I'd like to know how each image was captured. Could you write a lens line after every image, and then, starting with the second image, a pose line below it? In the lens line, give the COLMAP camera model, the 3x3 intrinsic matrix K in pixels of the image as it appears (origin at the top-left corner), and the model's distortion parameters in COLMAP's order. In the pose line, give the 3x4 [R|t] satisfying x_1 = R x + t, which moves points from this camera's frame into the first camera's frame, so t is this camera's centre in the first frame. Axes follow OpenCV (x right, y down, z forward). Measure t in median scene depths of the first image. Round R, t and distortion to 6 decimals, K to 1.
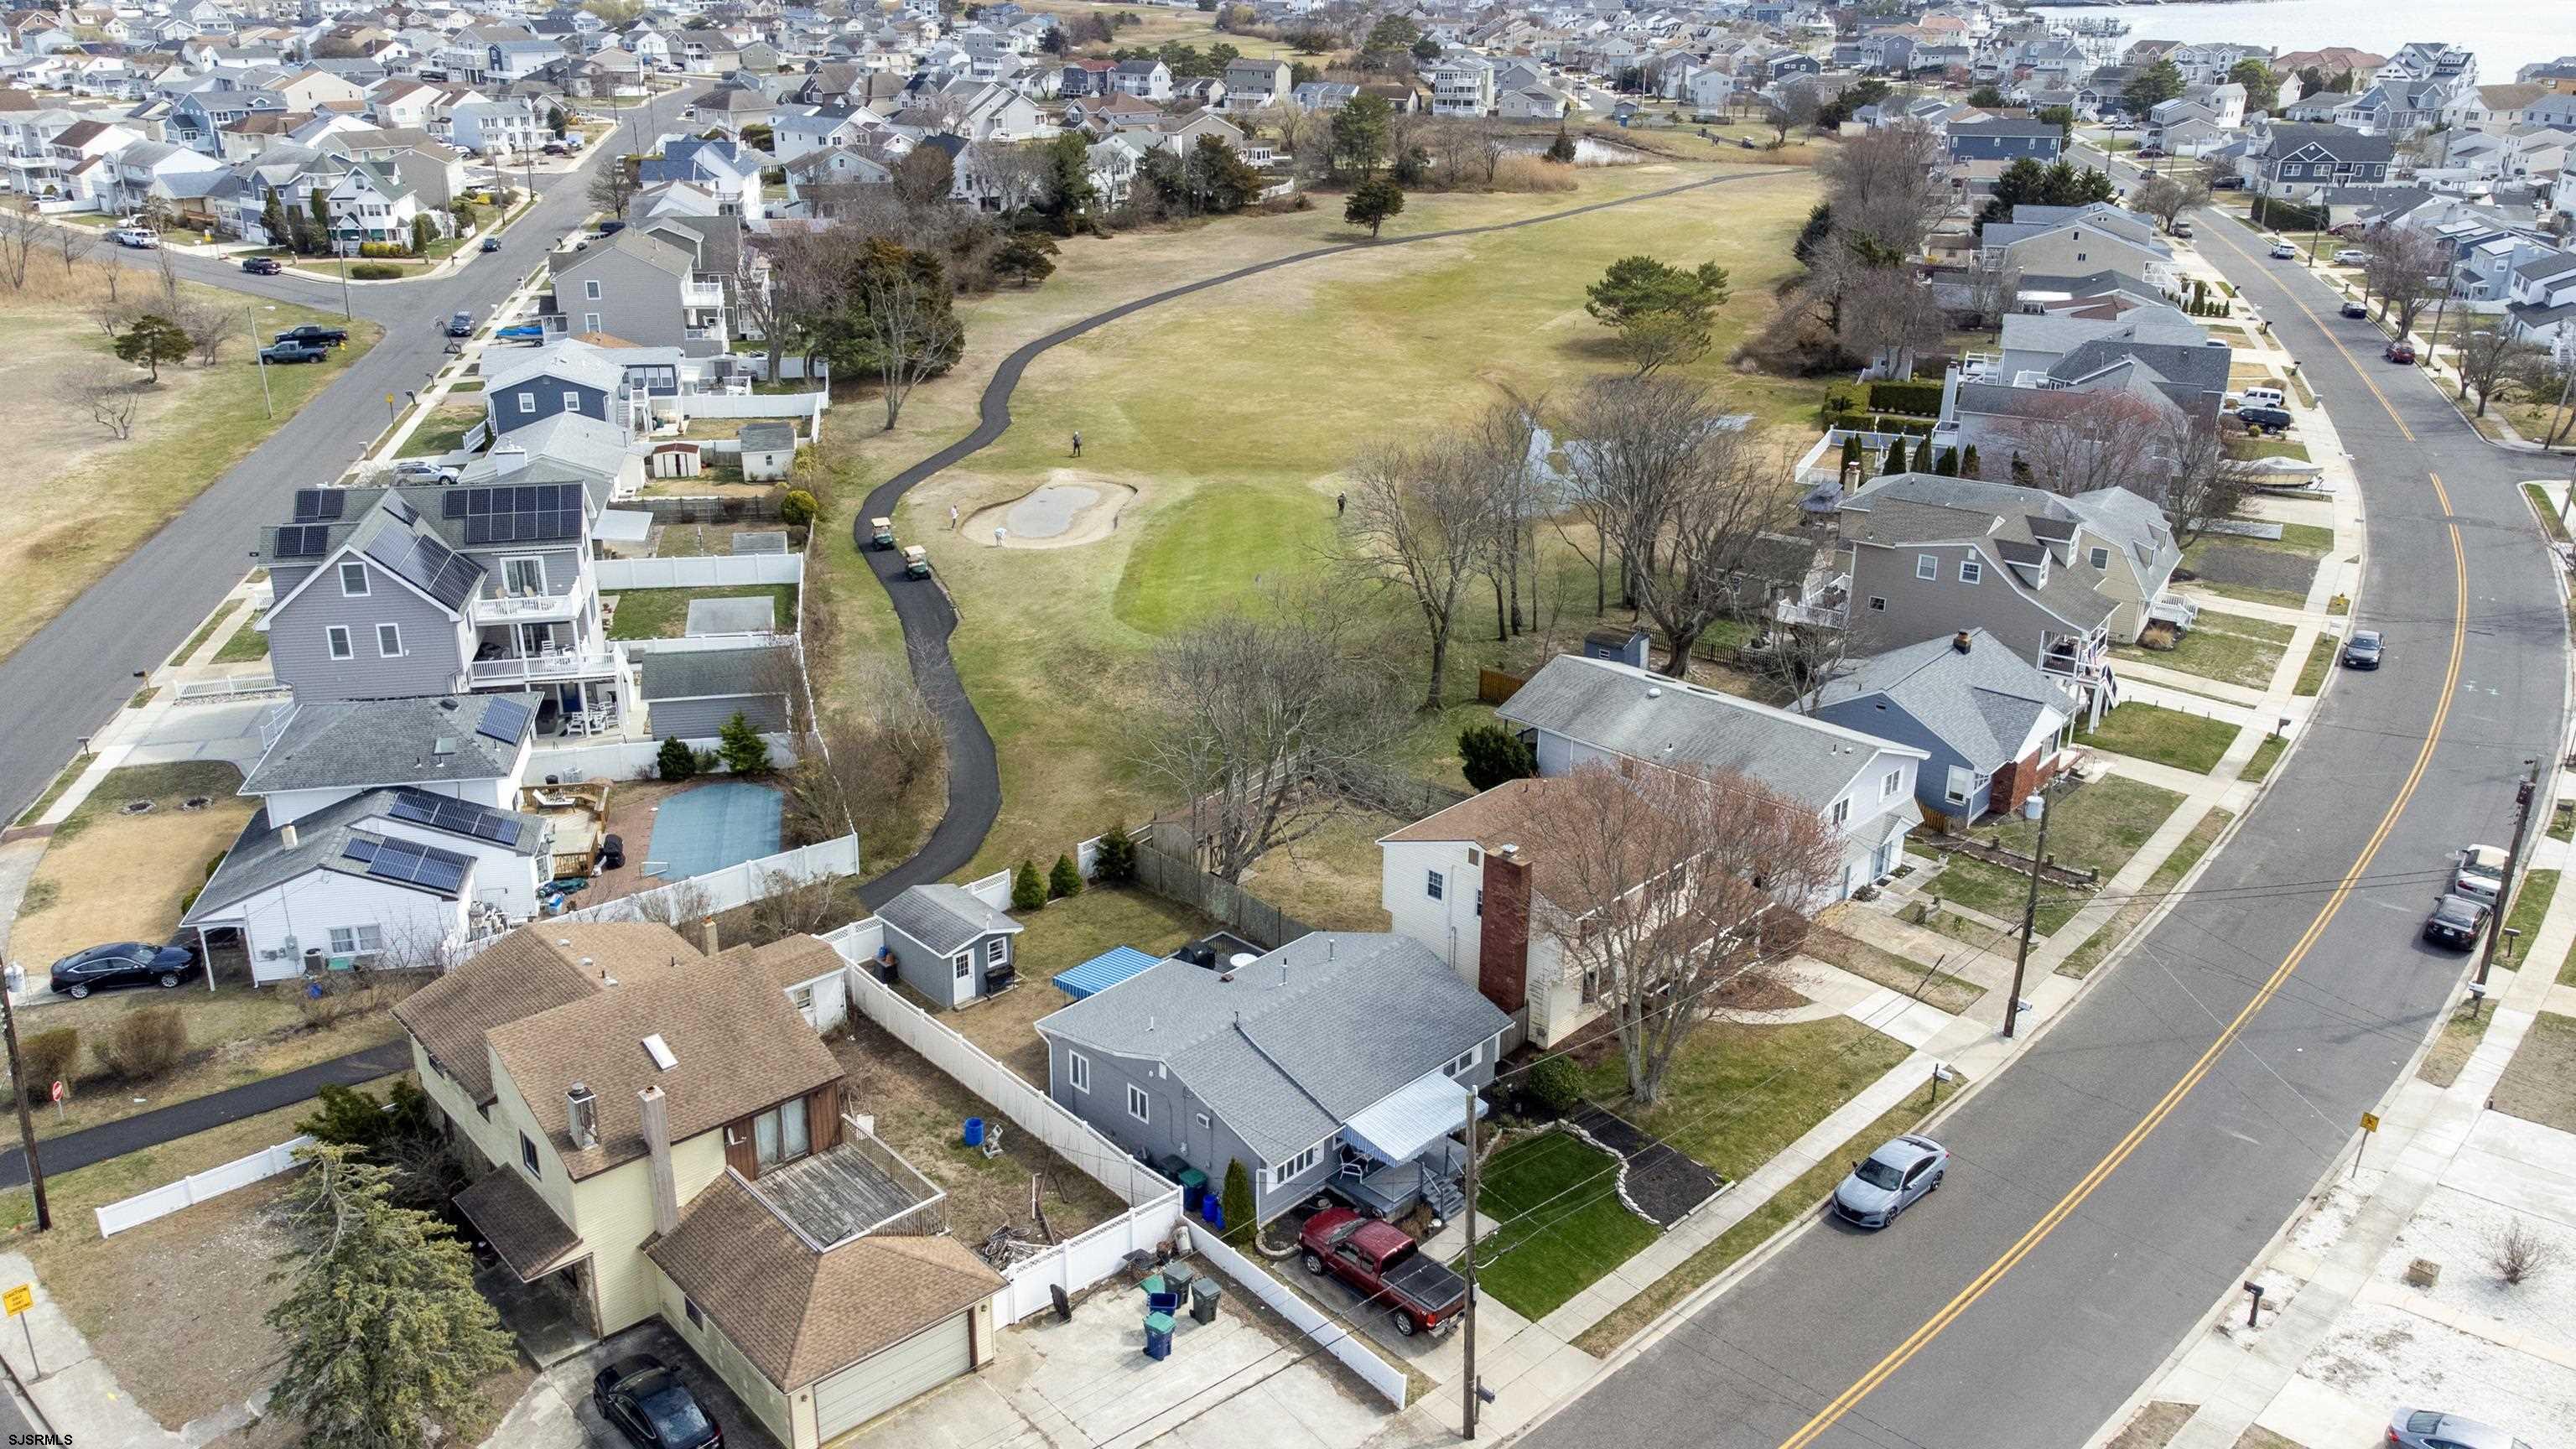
lens RADIAL K [[2027.2, 0, 1288.0], [0, 2027.2, 724.5], [0, 0, 1]] dist [0.030981, 0.050594]
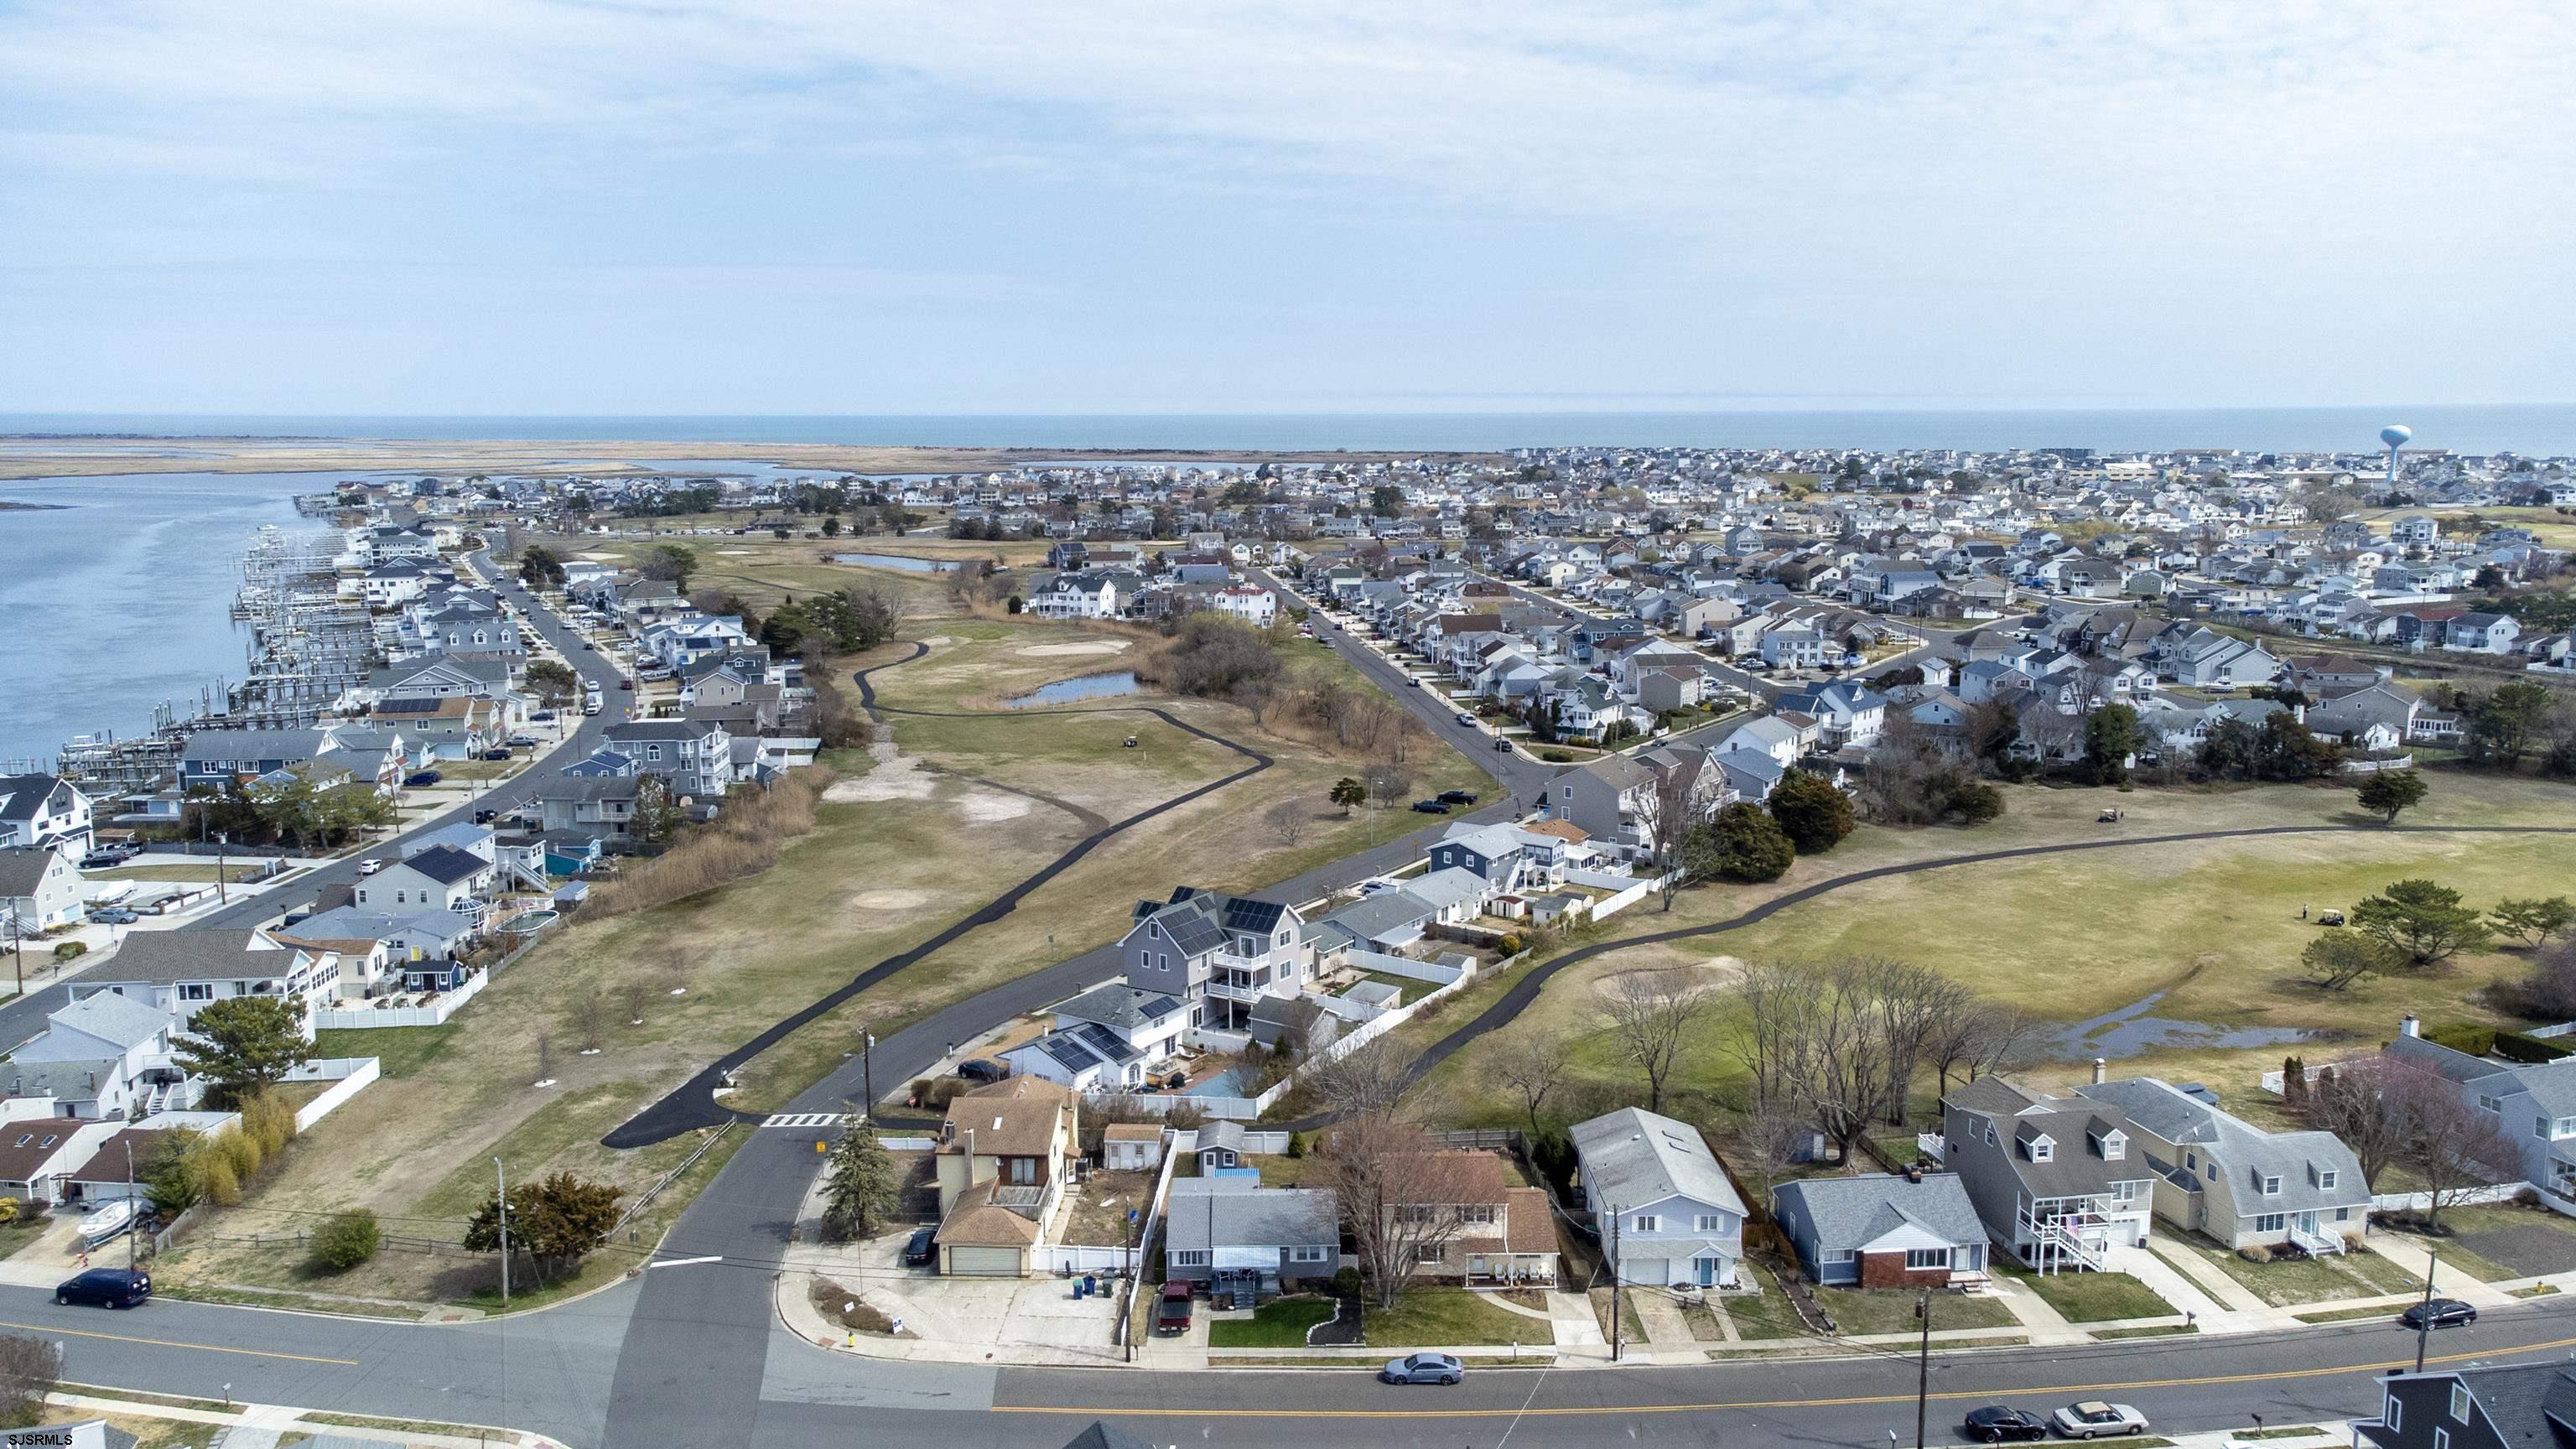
lens RADIAL K [[1921.0, 0, 1281.9], [0, 1921.0, 727.0], [0, 0, 1]] dist [0.052119, 0.002618]
pose [[0.708446, 0.104501, -0.697986, 0.797451], [-0.248751, 0.962485, -0.108377, -0.072676], [0.660475, 0.250404, 0.707863, -0.297634]]
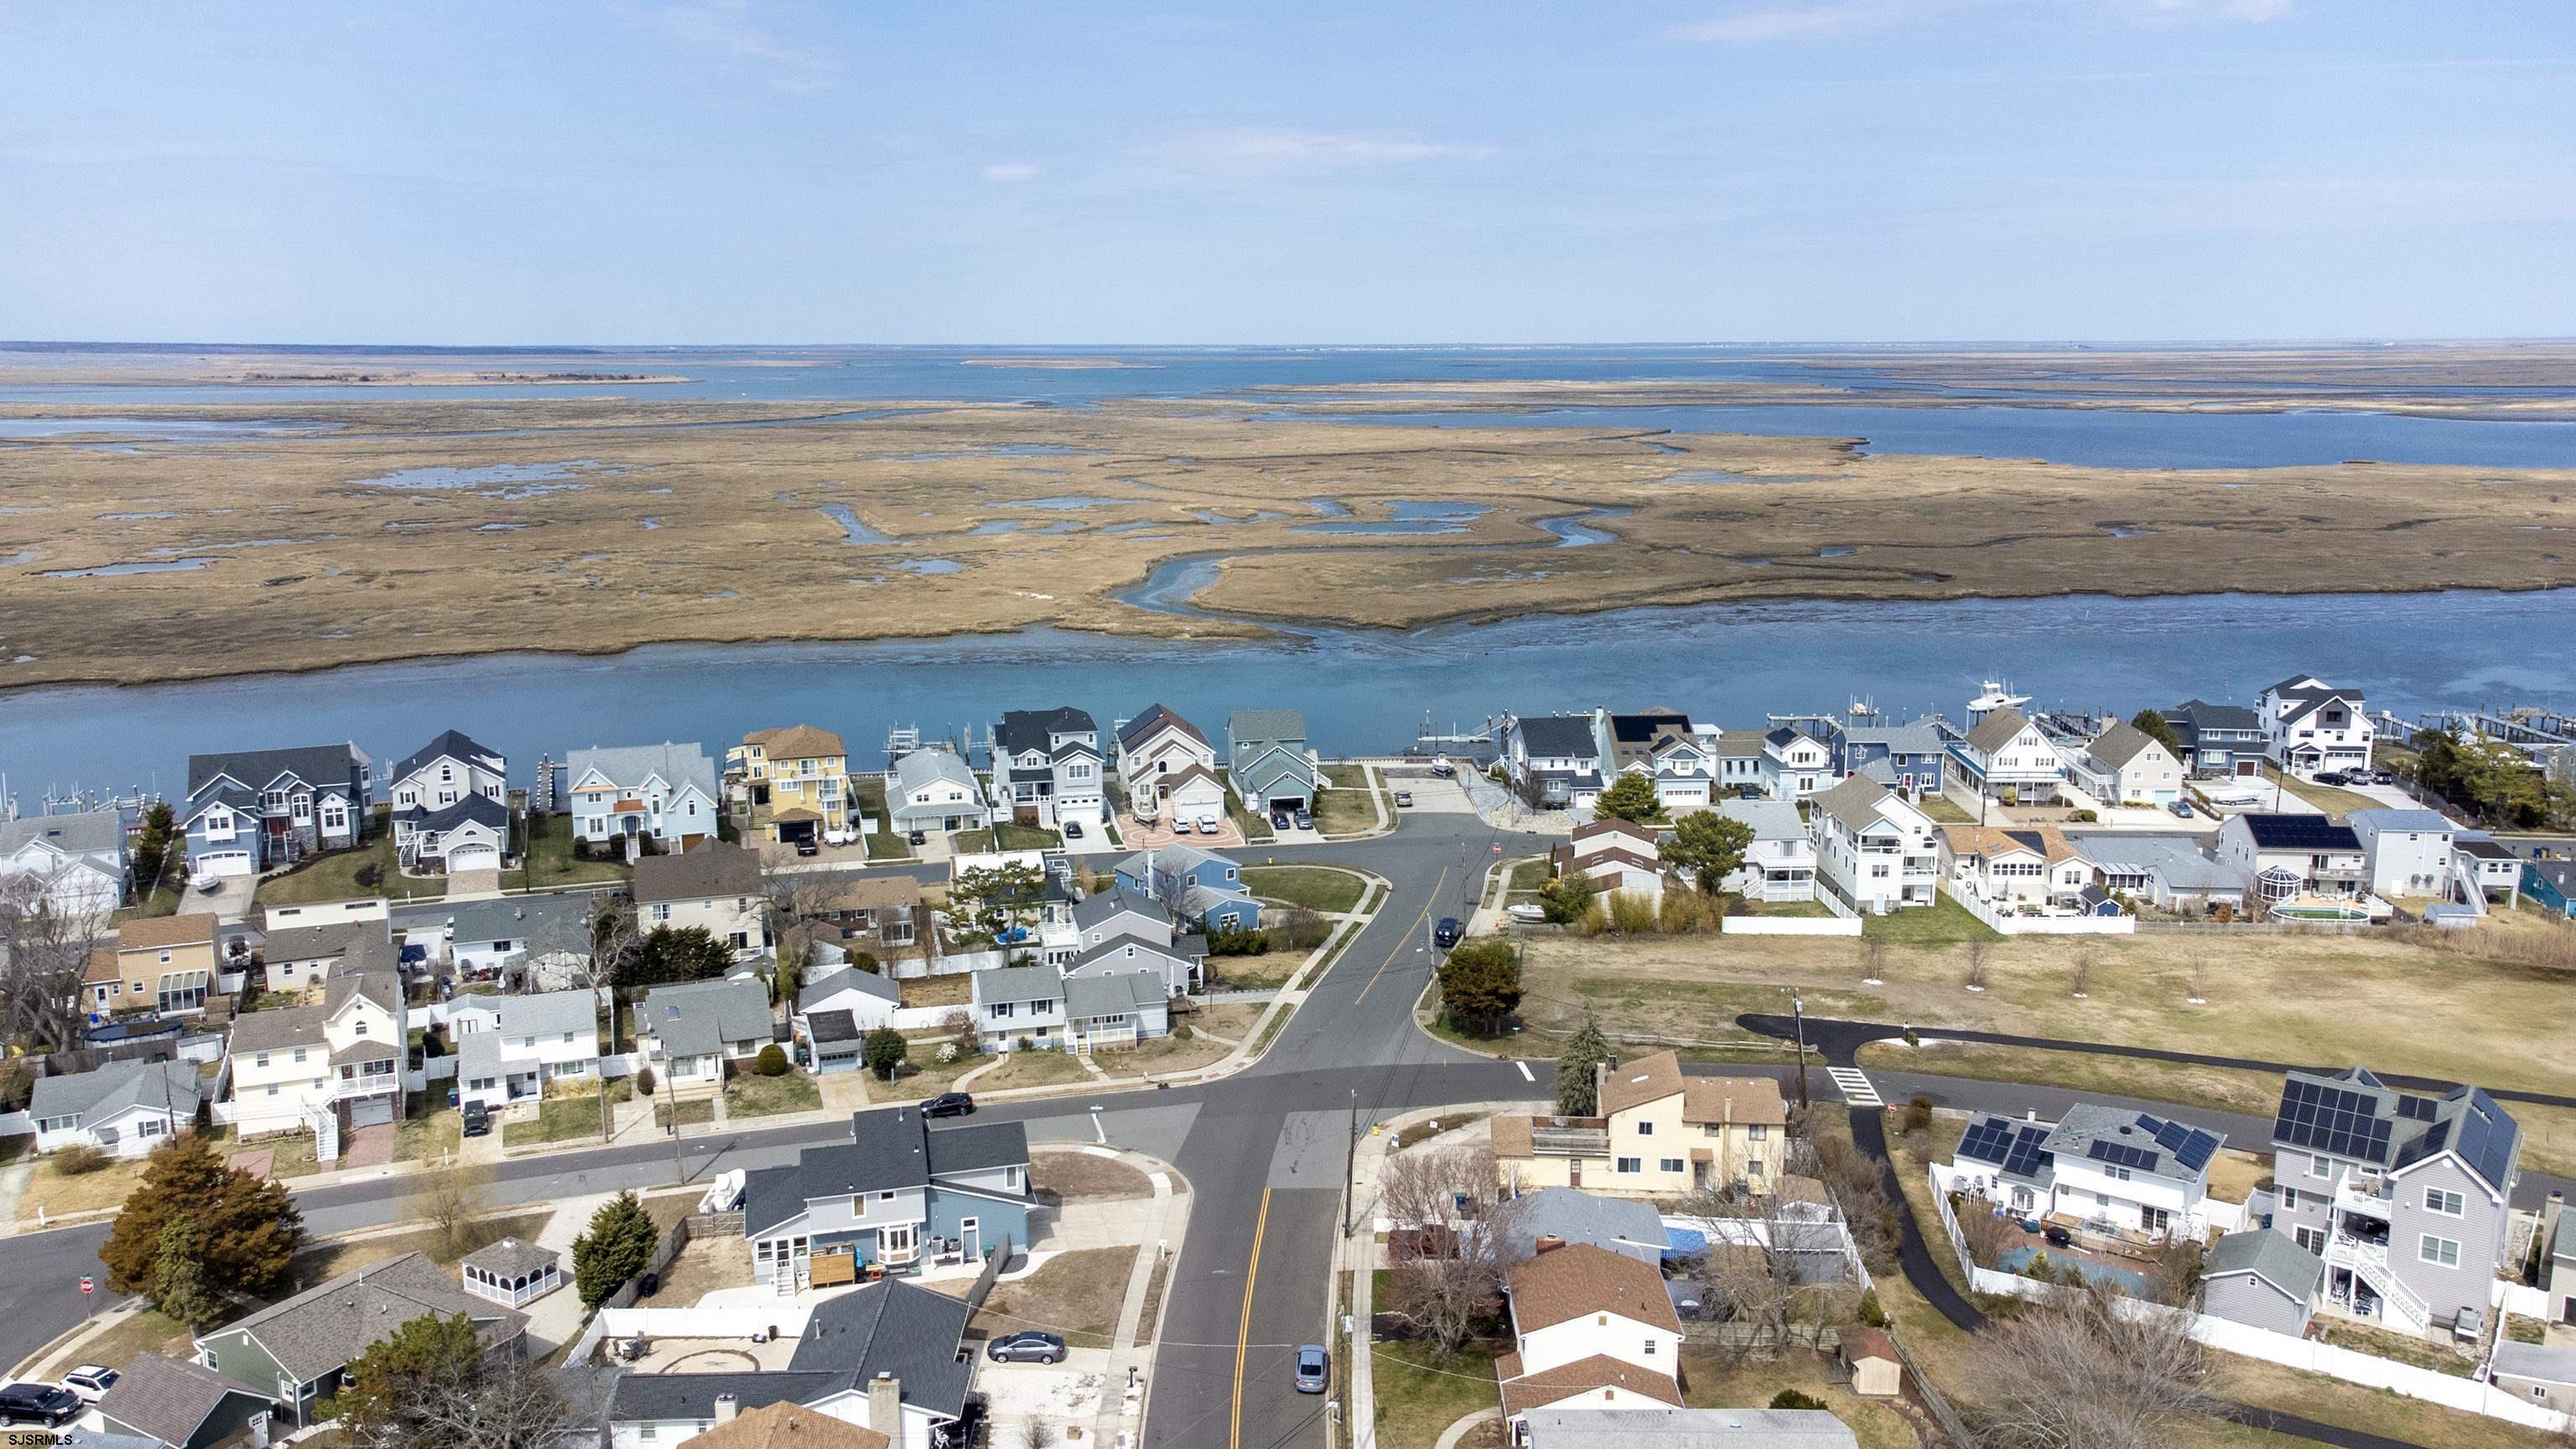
lens RADIAL K [[2003.9, 0, 1288.0], [0, 2003.9, 724.5], [0, 0, 1]] dist [0.050966, 0.008057]
pose [[-0.722008, 0.125169, -0.680468, 0.844312], [-0.258839, 0.863218, 0.433425, -0.607727], [0.641644, 0.489068, -0.590852, 1.012856]]
